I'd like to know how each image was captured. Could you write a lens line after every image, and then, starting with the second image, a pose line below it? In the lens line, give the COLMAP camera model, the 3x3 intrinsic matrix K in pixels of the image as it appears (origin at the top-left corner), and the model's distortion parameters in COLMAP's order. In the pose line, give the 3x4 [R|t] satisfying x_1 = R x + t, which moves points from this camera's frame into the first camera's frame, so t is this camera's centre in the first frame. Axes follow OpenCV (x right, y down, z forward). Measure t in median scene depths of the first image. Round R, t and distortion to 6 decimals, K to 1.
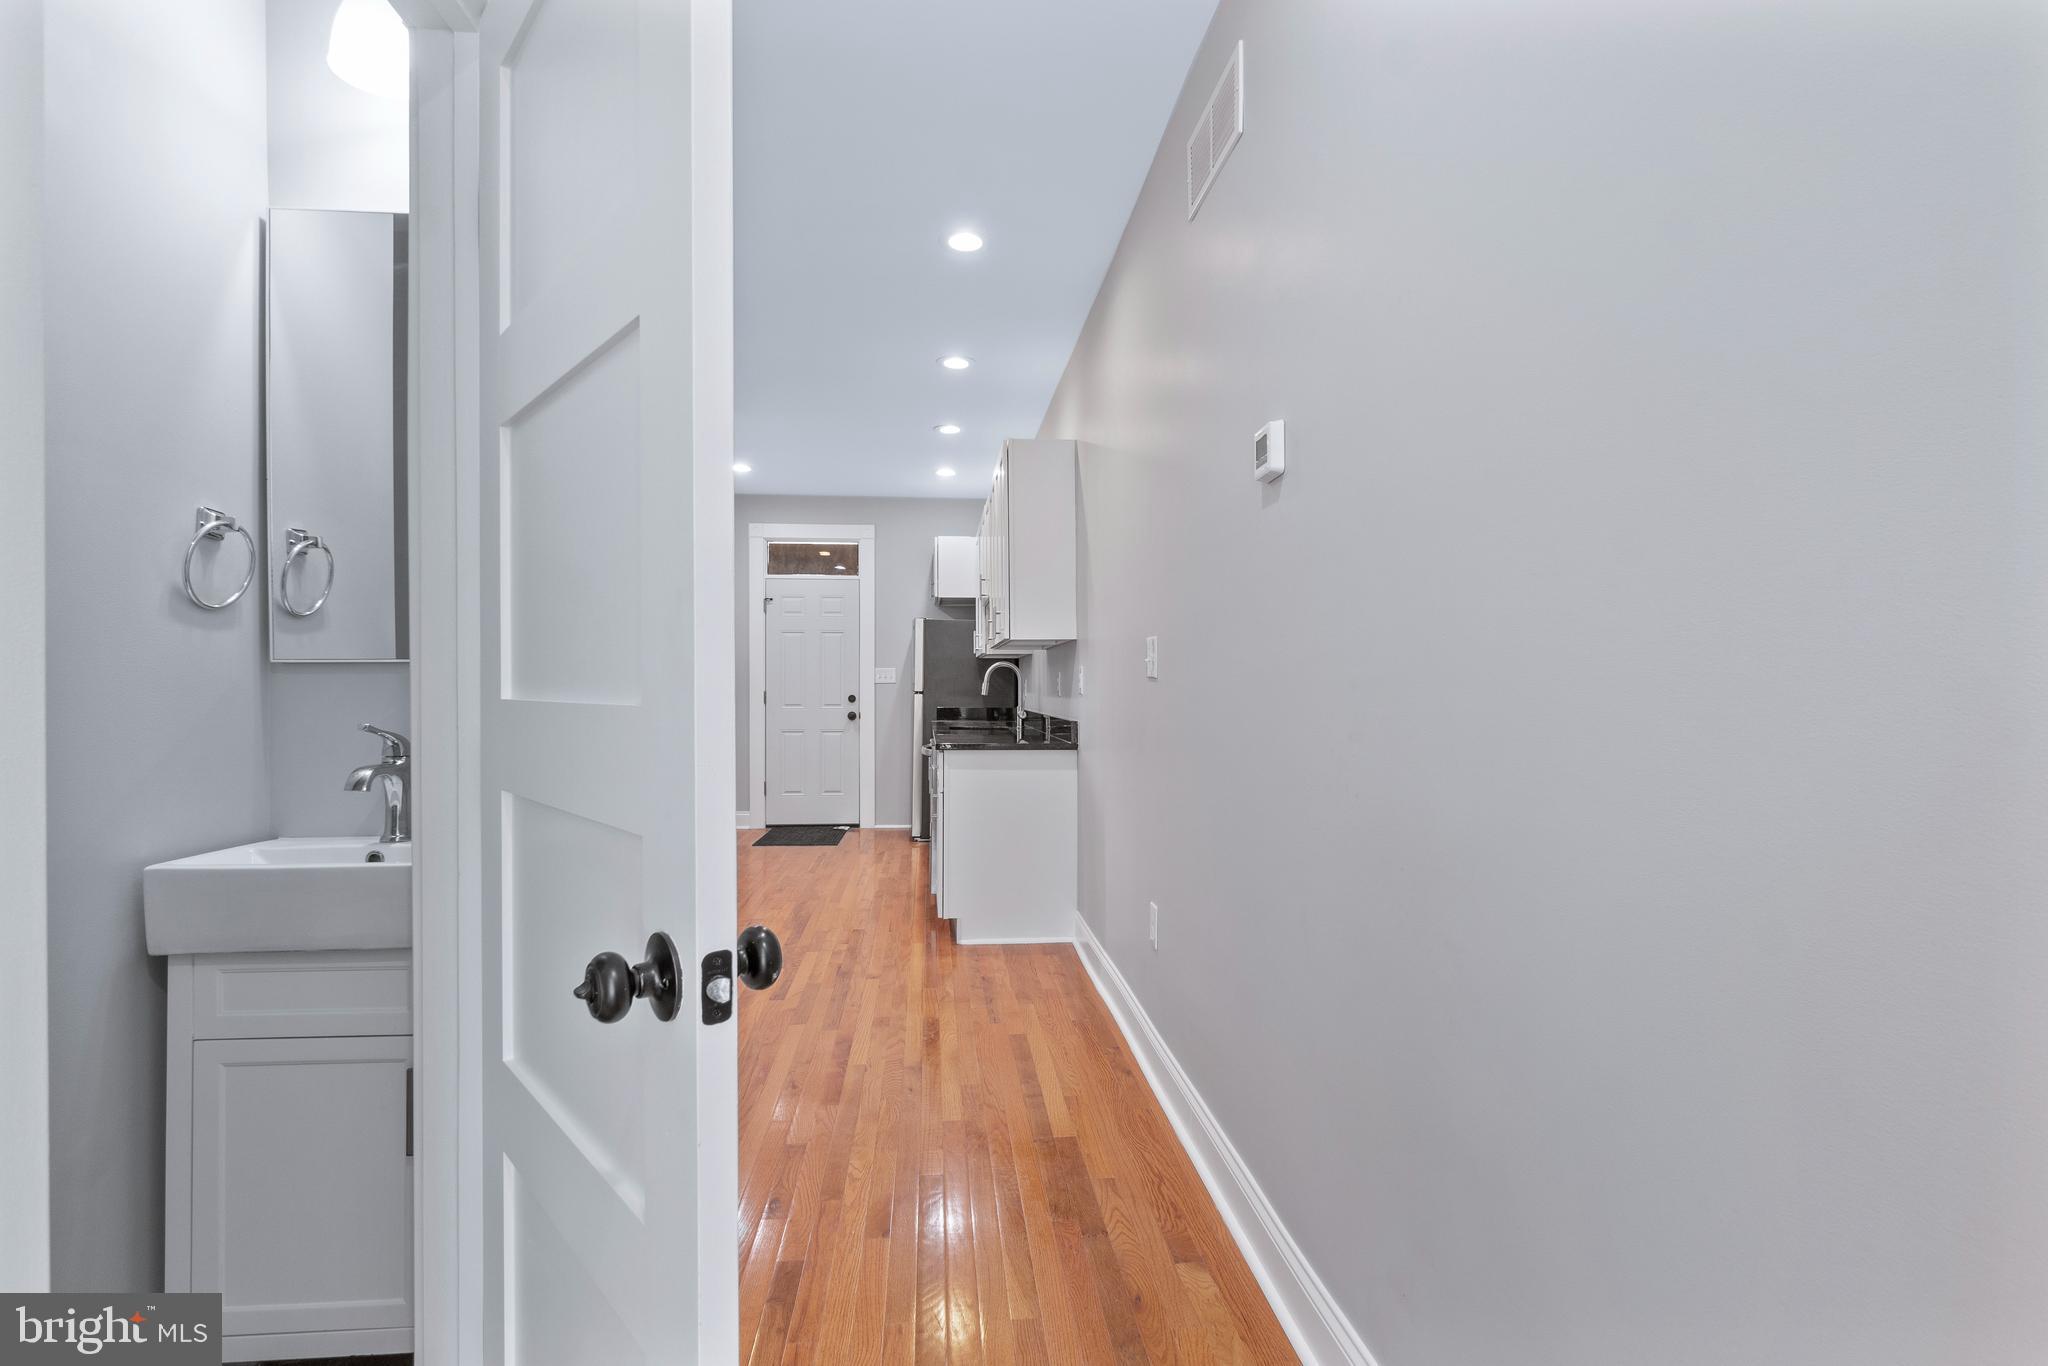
lens RADIAL K [[981.7, 0, 1019.9], [0, 981.7, 687.3], [0, 0, 1]] dist [0.001603, -0.000015]
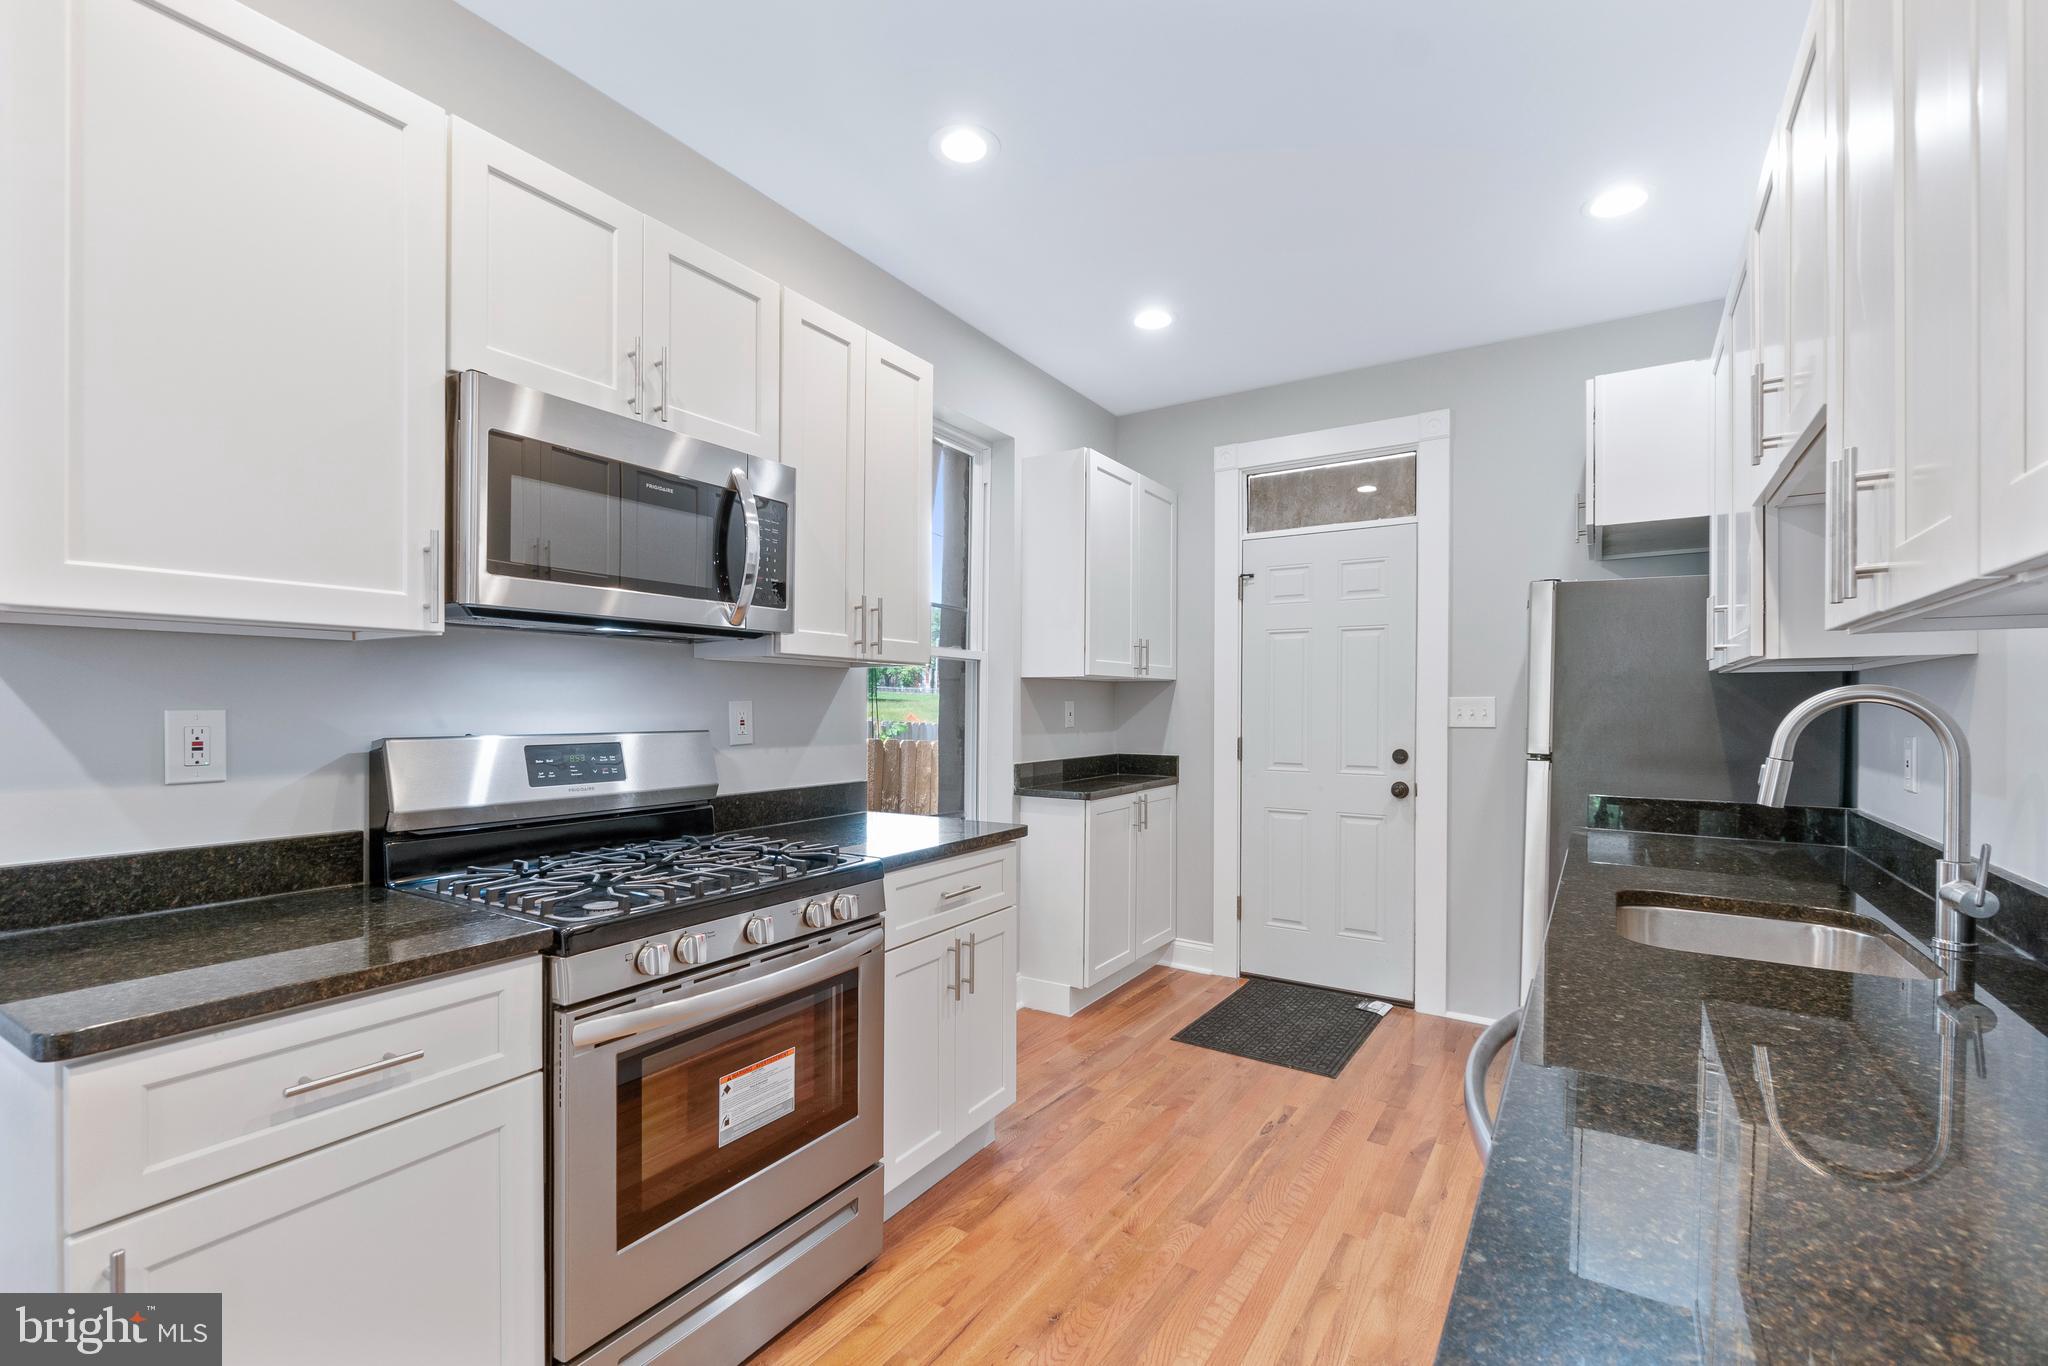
lens RADIAL K [[888.3, 0, 1018.1], [0, 888.3, 712.2], [0, 0, 1]] dist [-0.005998, -0.000902]
pose [[0.777026, 0.007611, -0.629422, -0.037921], [-0.002015, 0.999952, 0.009603, -0.017273], [0.629465, -0.006194, 0.777004, 0.567628]]
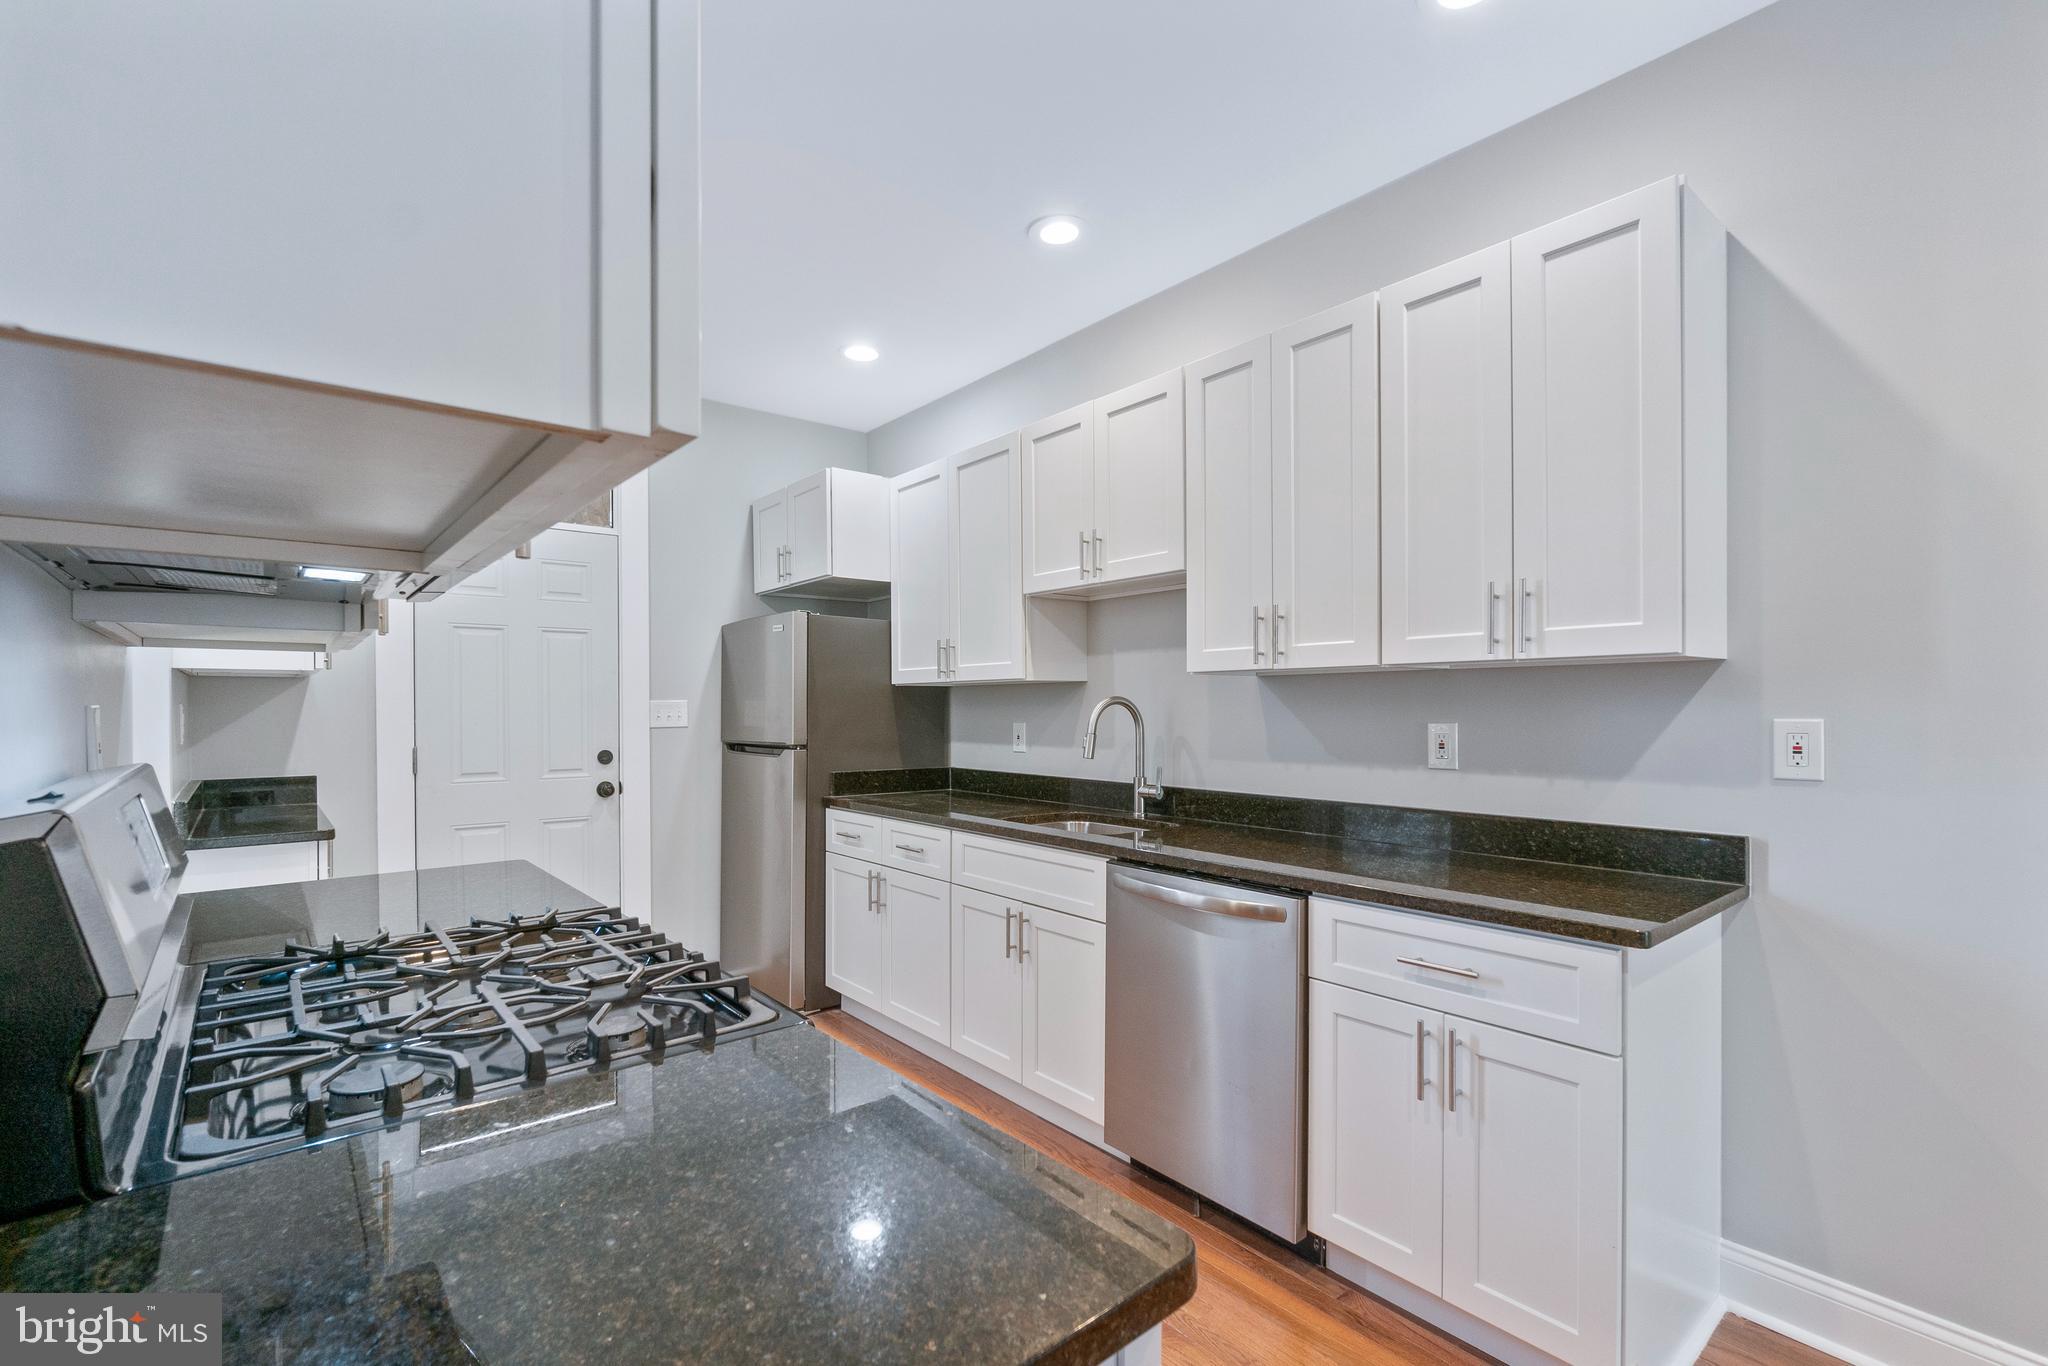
lens RADIAL K [[888.3, 0, 1020.5], [0, 888.3, 724.2], [0, 0, 1]] dist [-0.005998, -0.000902]
pose [[0.827887, -0.012426, 0.560758, -0.282875], [0.002054, 0.999815, 0.019123, -0.016783], [-0.560892, -0.014680, 0.827759, 0.520755]]
